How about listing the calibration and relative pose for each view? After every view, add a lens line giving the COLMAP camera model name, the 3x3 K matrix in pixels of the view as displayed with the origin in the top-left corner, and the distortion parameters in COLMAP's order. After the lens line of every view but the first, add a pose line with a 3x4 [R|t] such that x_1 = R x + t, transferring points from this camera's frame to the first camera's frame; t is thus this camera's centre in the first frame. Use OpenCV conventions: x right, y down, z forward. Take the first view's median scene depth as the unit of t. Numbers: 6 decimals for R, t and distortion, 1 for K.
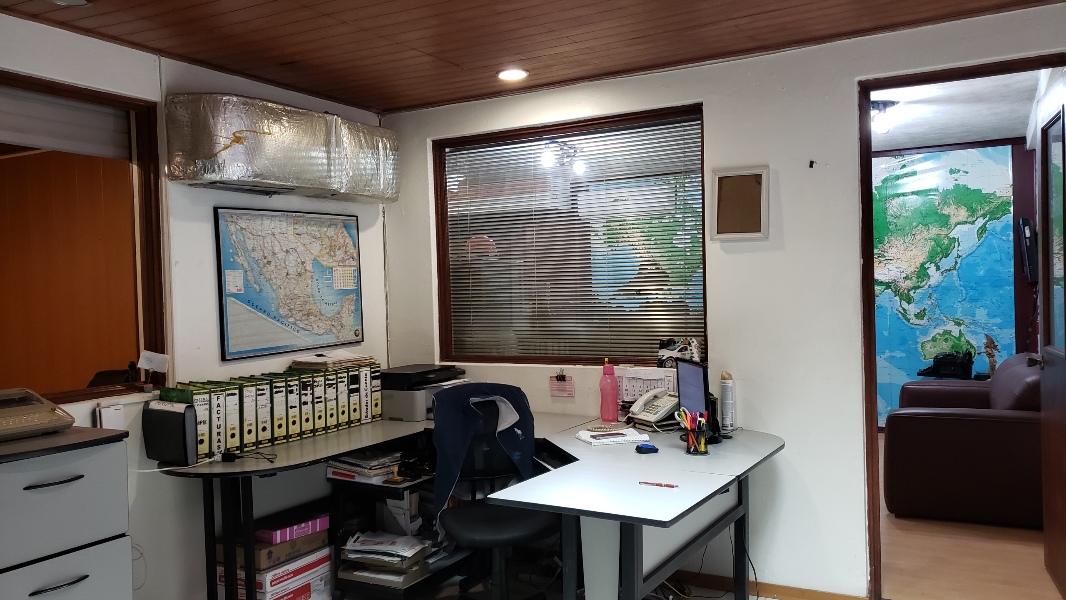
lens RADIAL K [[846.5, 0, 538.0], [0, 846.5, 300.8], [0, 0, 1]] dist [0.085306, -0.031941]
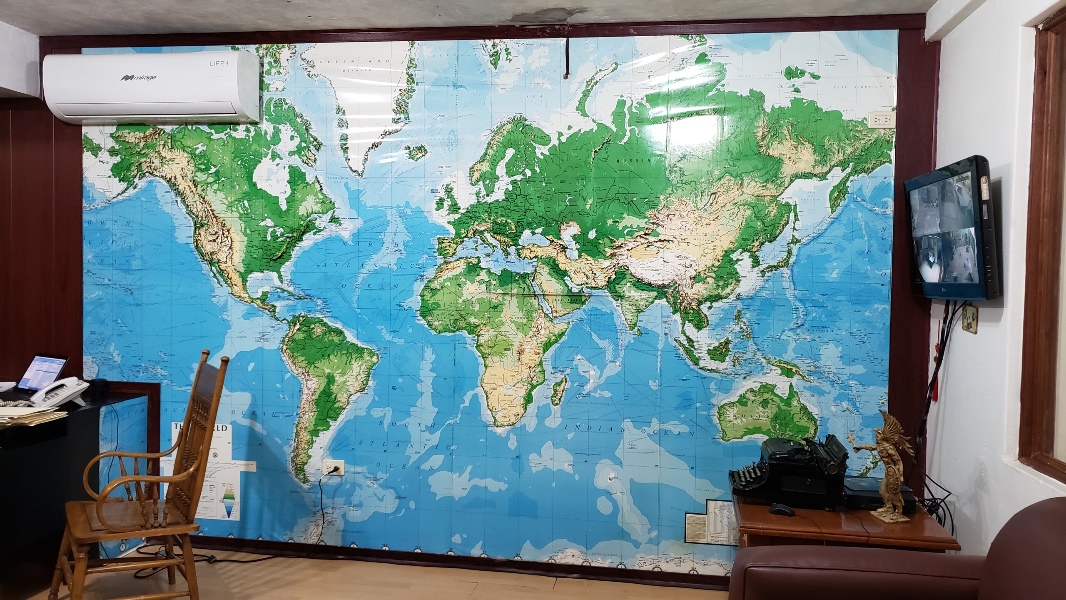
lens RADIAL K [[846.5, 0, 532.2], [0, 846.5, 304.8], [0, 0, 1]] dist [0.085306, -0.031941]
pose [[0.932450, 0.038297, 0.359263, 0.161906], [-0.043695, 0.999021, 0.006912, -0.010351], [-0.358647, -0.022143, 0.933211, 0.580632]]
